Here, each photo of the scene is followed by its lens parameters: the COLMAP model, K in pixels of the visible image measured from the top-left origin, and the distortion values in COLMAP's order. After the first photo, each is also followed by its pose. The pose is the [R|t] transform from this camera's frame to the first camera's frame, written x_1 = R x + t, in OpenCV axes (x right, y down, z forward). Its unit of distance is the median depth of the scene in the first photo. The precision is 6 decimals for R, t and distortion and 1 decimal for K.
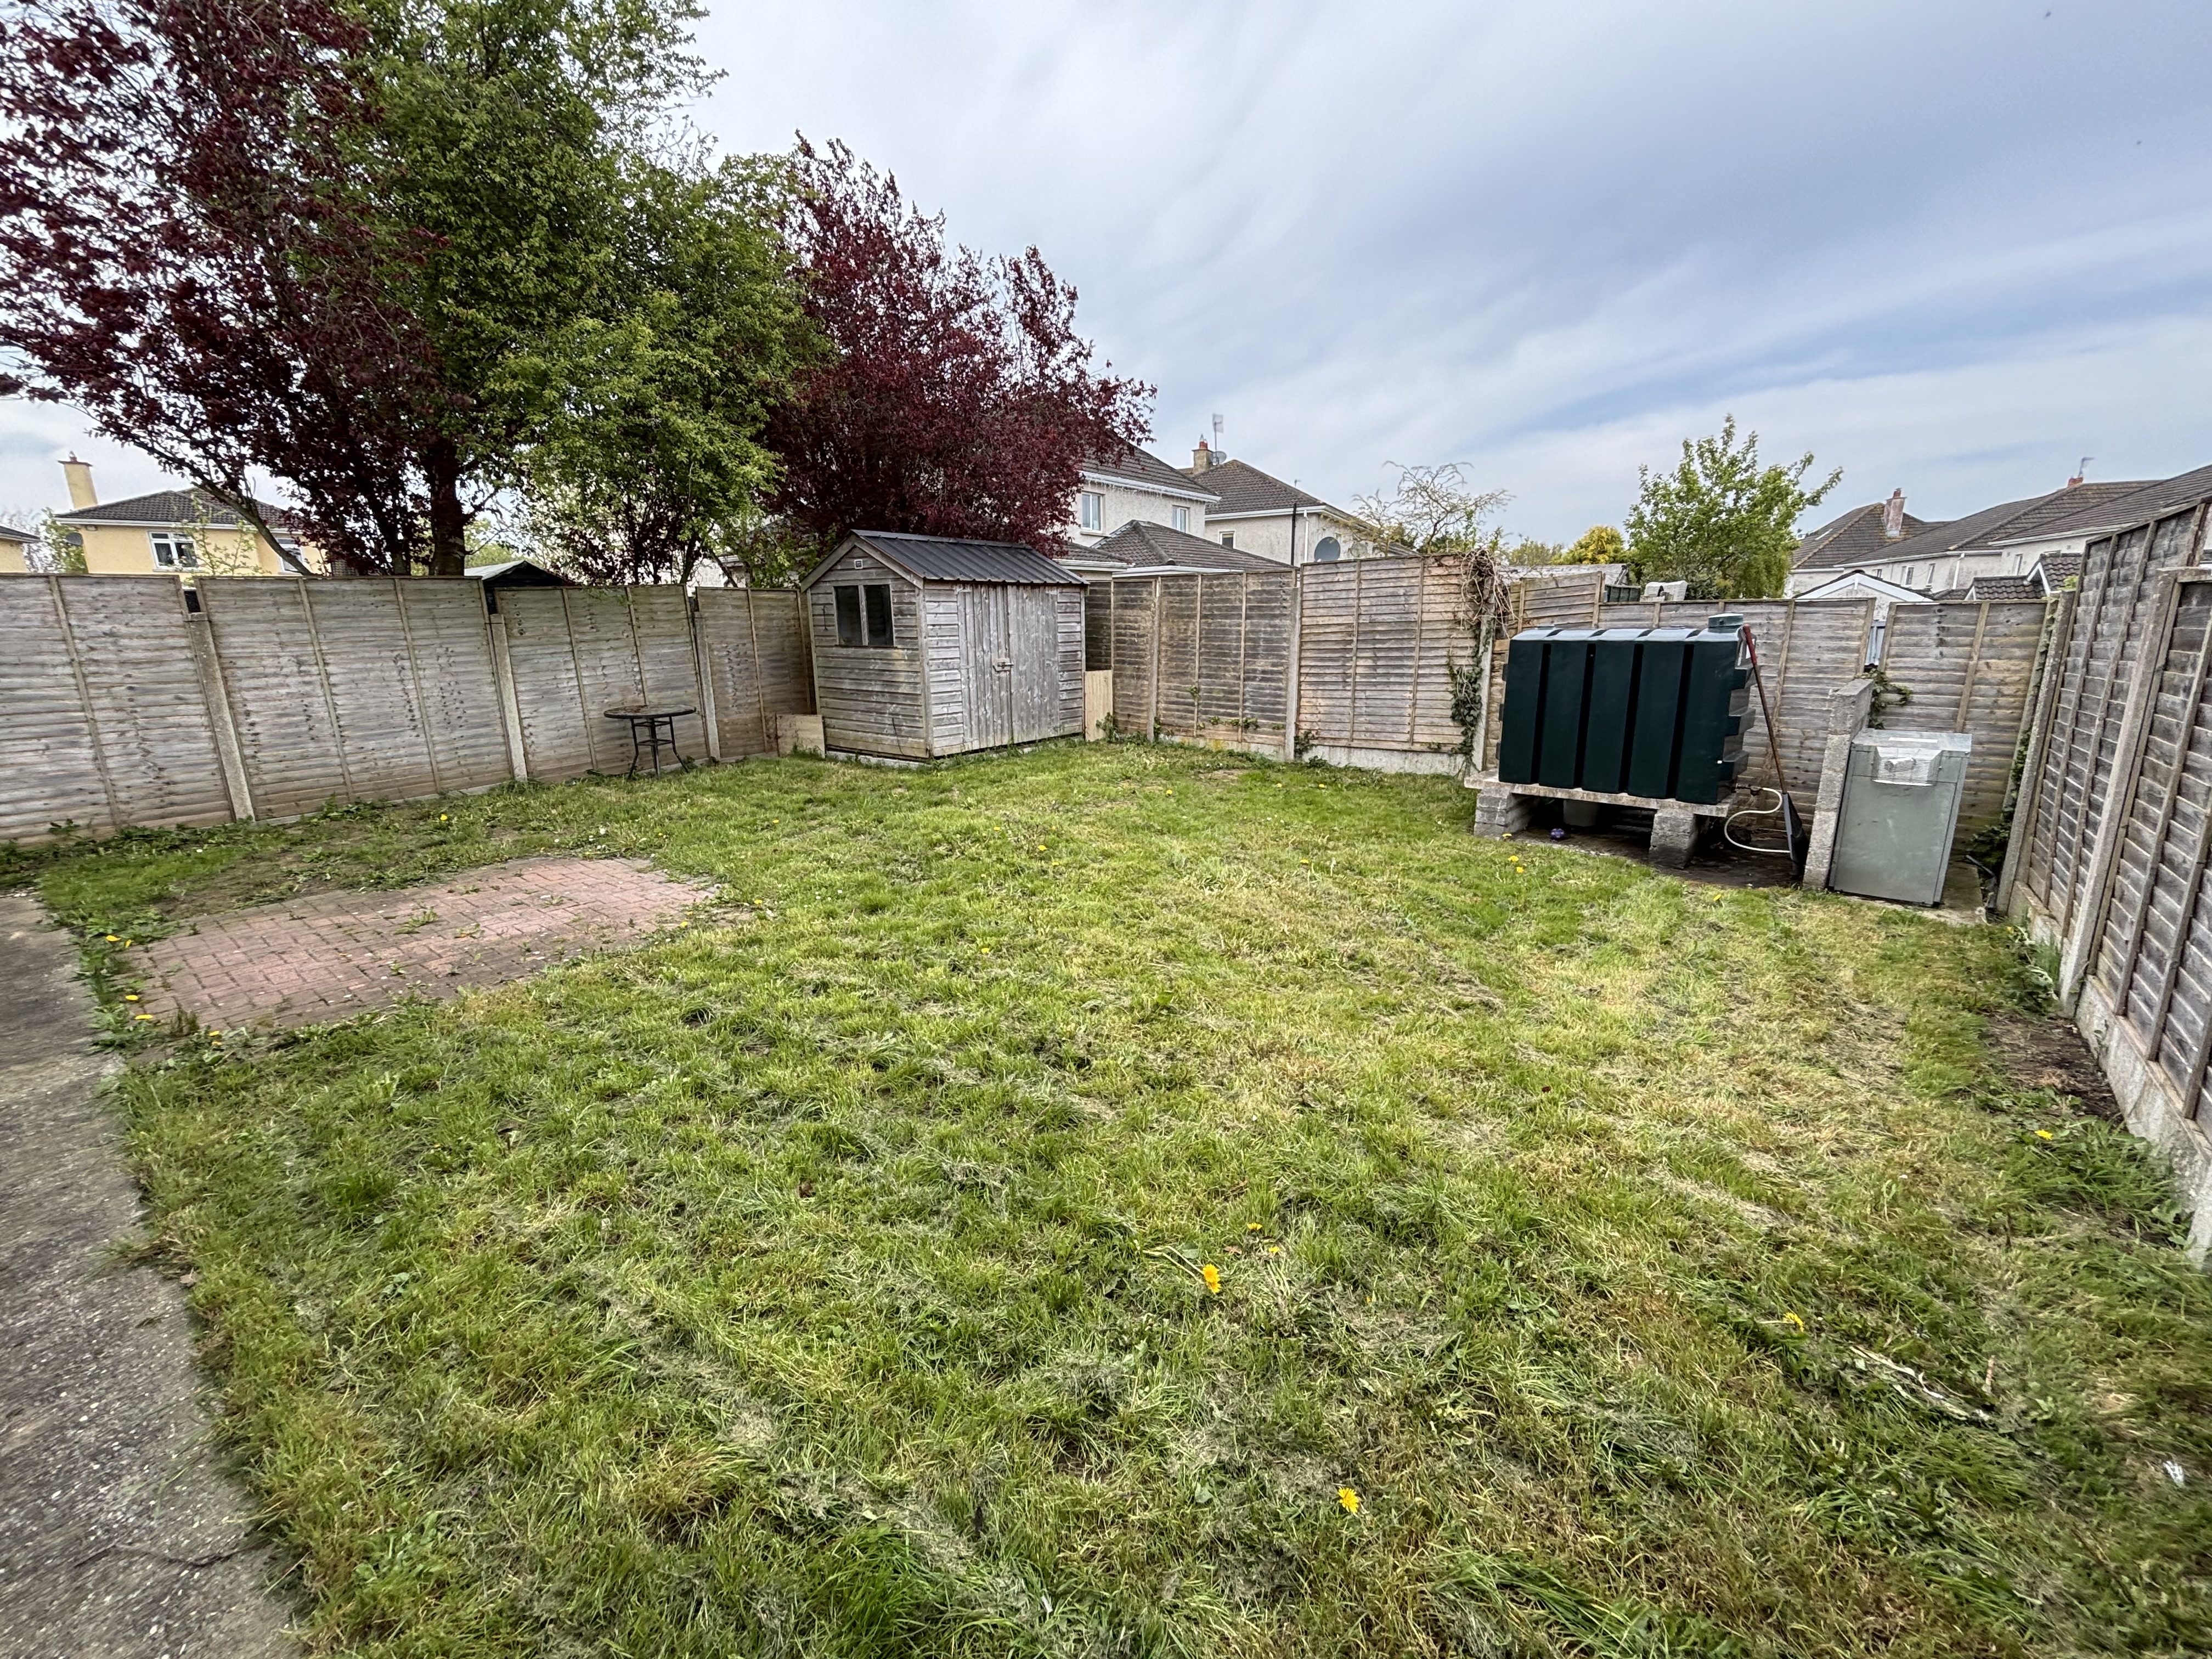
lens RADIAL K [[896.9, 0, 1099.0], [0, 896.9, 827.0], [0, 0, 1]] dist [-0.000409, -0.000106]
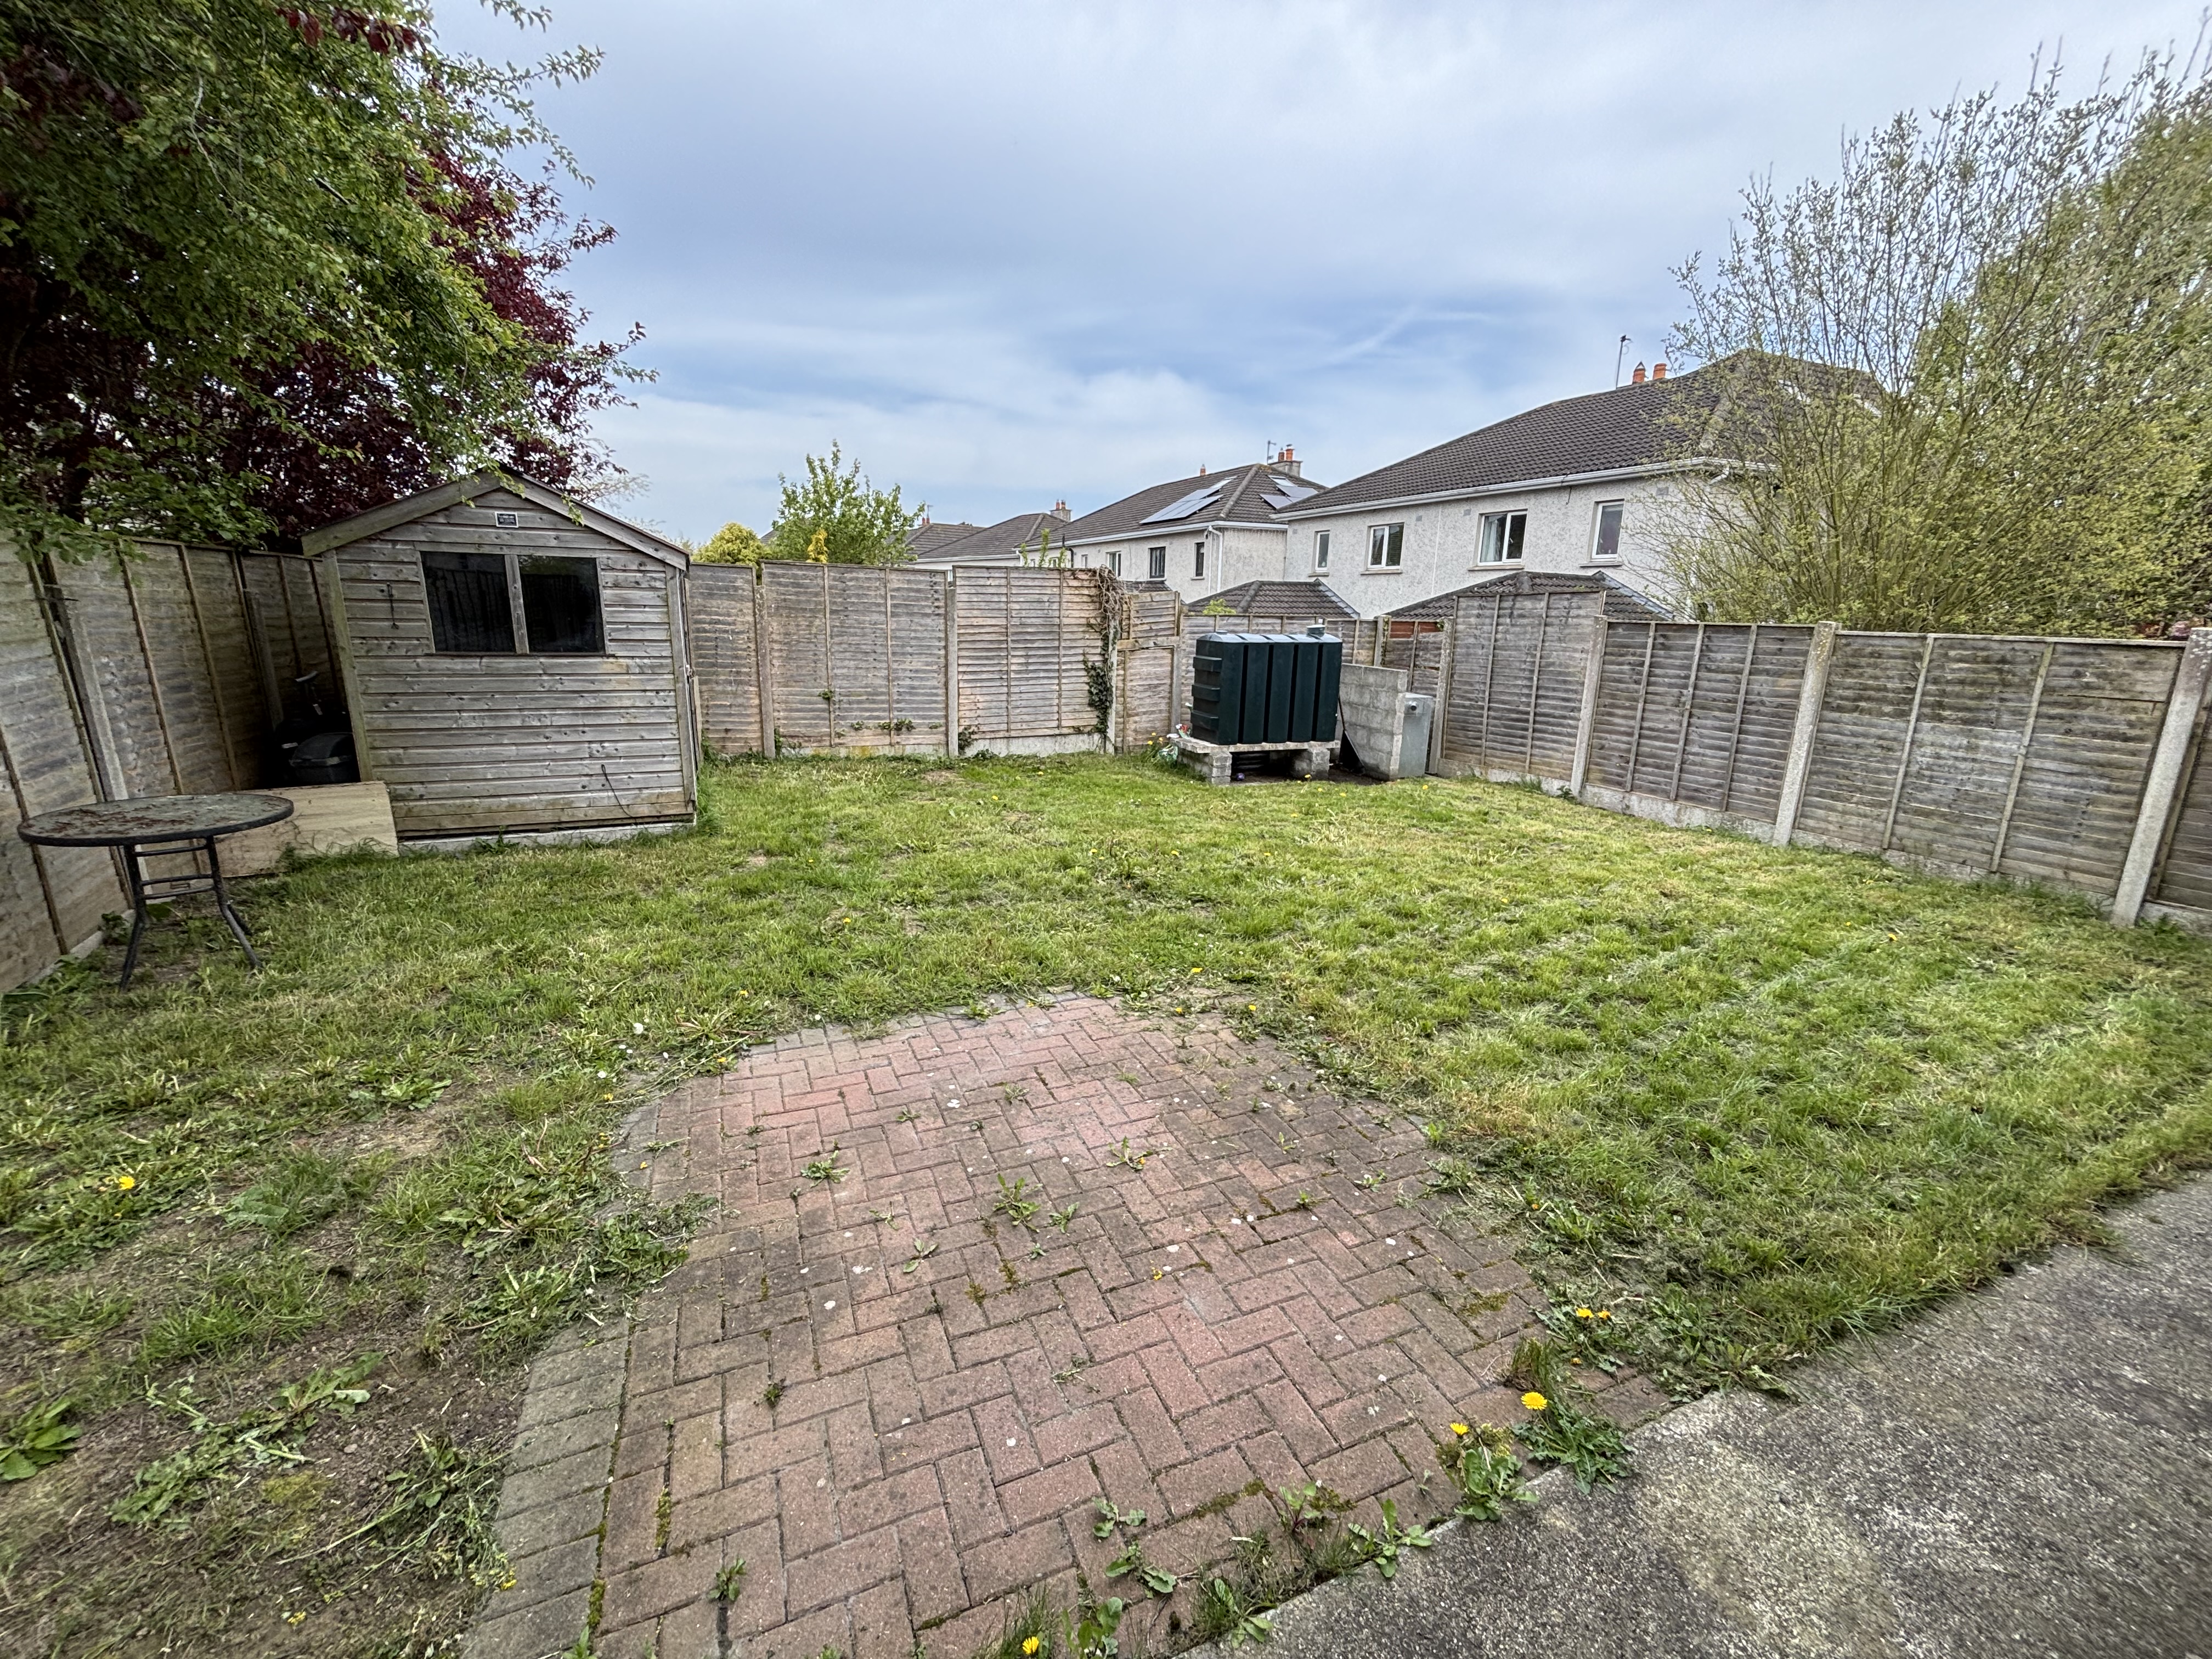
lens RADIAL K [[896.9, 0, 1097.7], [0, 896.9, 826.0], [0, 0, 1]] dist [-0.000409, -0.000106]
pose [[0.468780, -0.187087, 0.863275, -0.684128], [0.173430, 0.977784, 0.117726, -0.099942], [-0.866122, 0.094530, 0.490812, 0.402919]]
